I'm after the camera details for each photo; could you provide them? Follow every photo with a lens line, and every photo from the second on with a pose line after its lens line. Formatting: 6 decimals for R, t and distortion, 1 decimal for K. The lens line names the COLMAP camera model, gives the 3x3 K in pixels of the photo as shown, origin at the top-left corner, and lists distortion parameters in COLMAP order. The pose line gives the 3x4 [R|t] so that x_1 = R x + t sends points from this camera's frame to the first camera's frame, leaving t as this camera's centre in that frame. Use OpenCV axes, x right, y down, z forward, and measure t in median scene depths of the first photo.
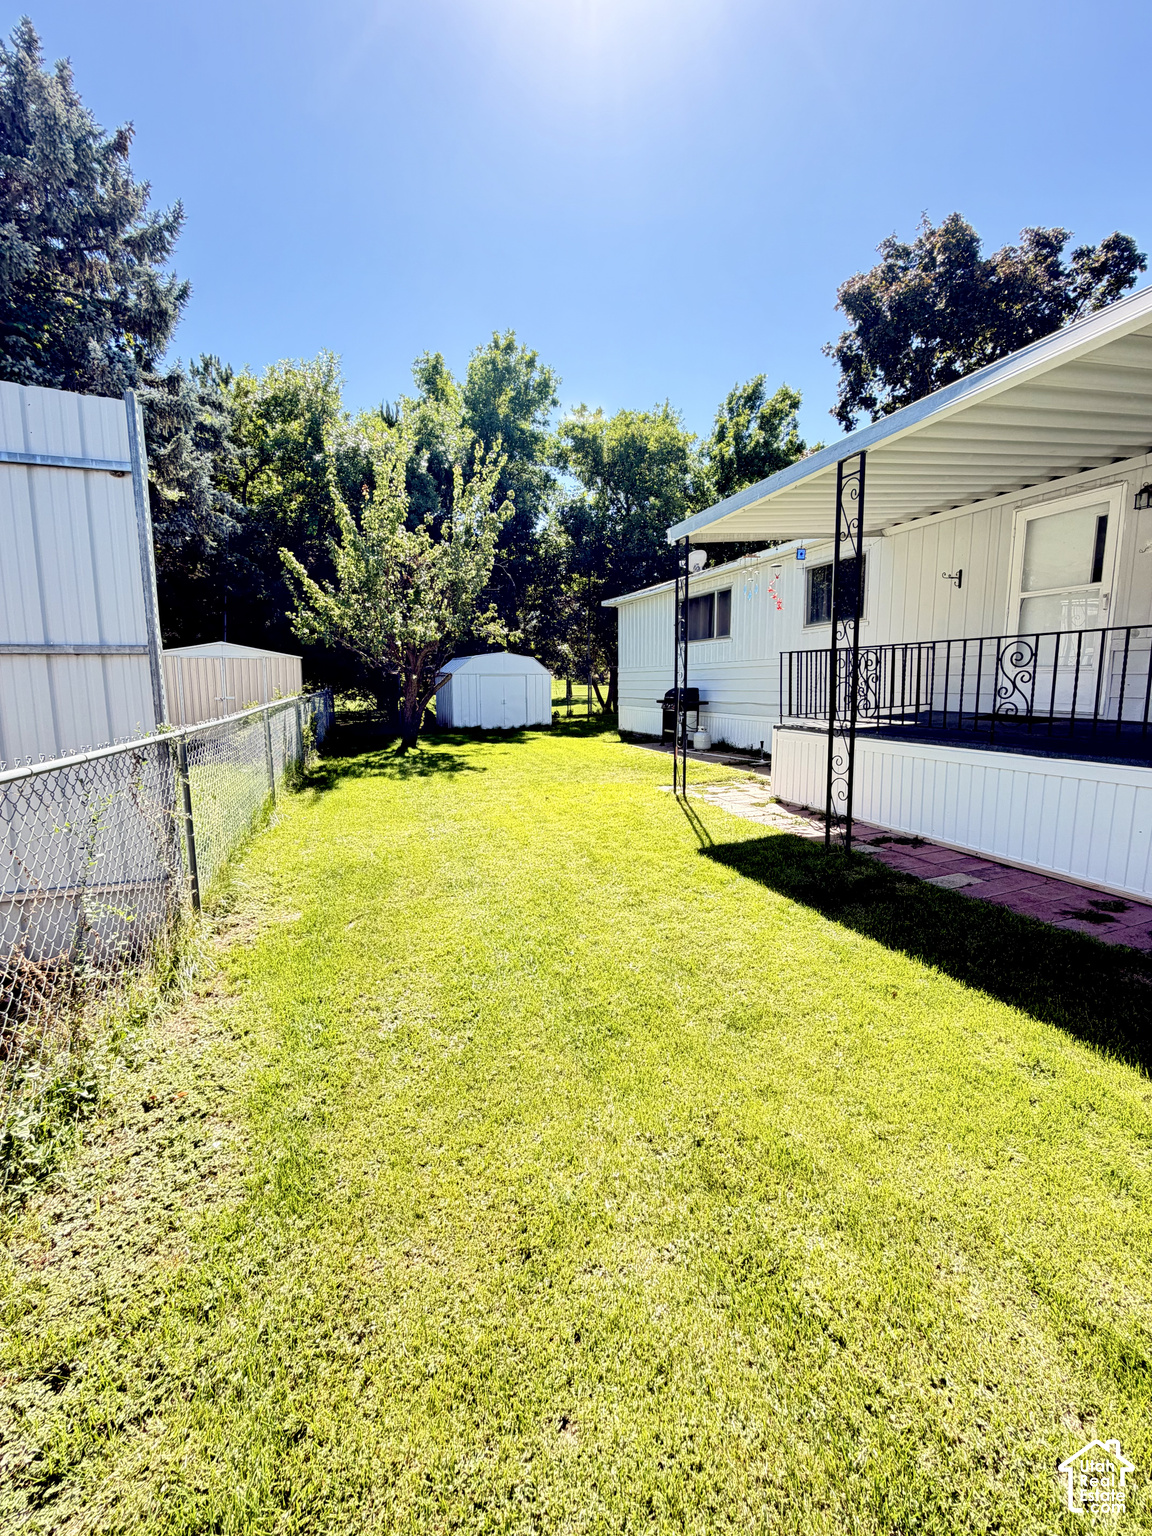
lens RADIAL K [[614.7, 0, 576.5], [0, 614.7, 763.2], [0, 0, 1]] dist [-0.000904, 0.000472]
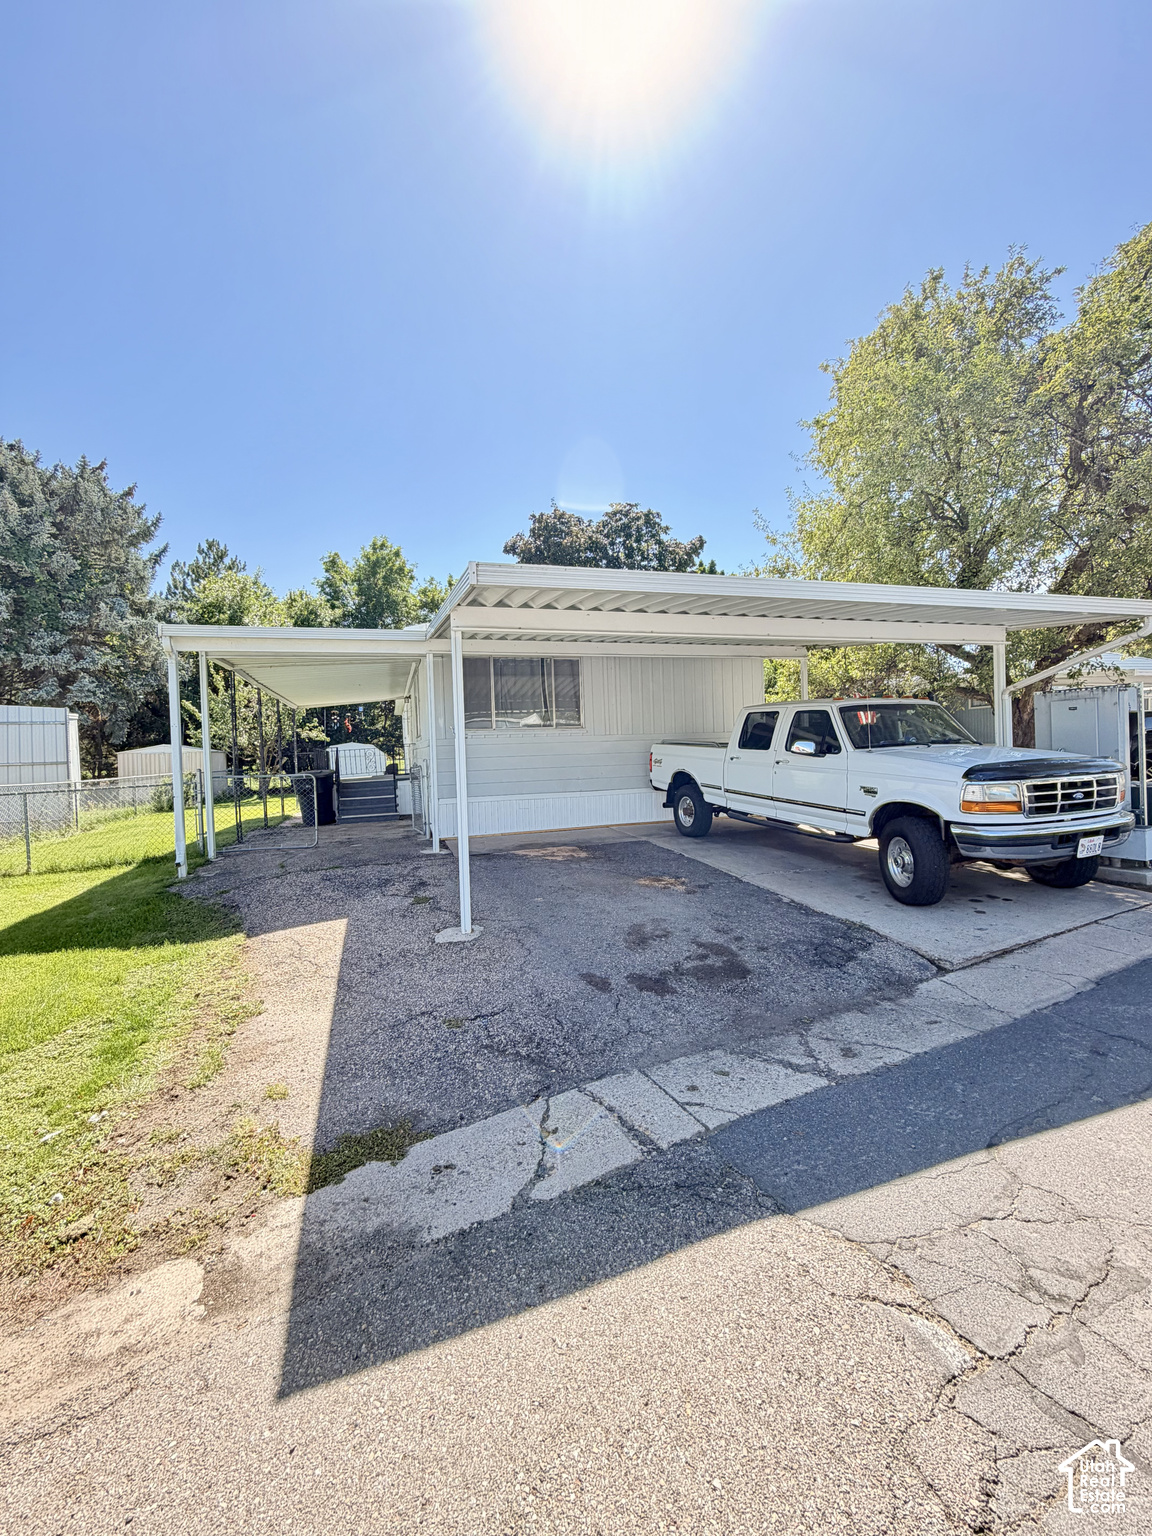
lens RADIAL K [[614.7, 0, 578.1], [0, 614.7, 763.9], [0, 0, 1]] dist [-0.000904, 0.000472]
pose [[0.998182, -0.024758, -0.054957, 0.747096], [0.018415, 0.993418, -0.113054, 0.090466], [0.057394, 0.111836, 0.992068, -0.735594]]
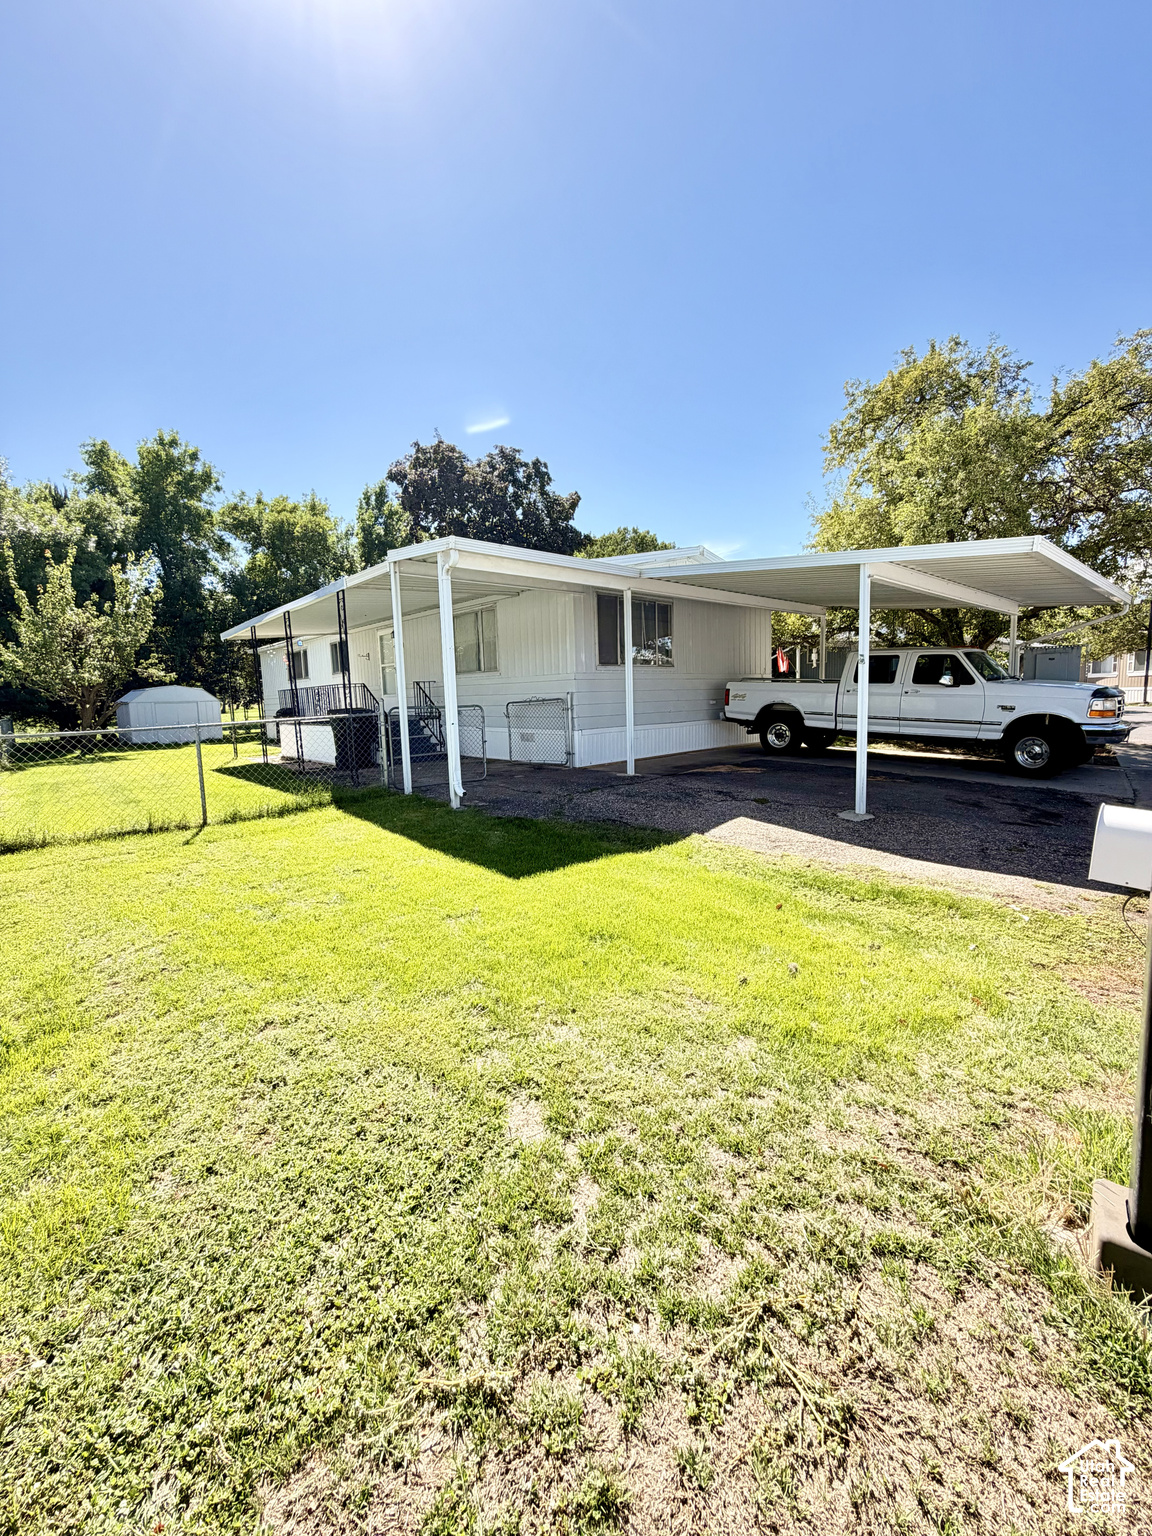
lens RADIAL K [[614.7, 0, 577.7], [0, 614.7, 763.5], [0, 0, 1]] dist [-0.000904, 0.000472]
pose [[0.925606, -0.060859, 0.373563, 0.241101], [0.073267, 0.997130, -0.019091, 0.102343], [-0.371329, 0.045041, 0.927408, -0.725793]]
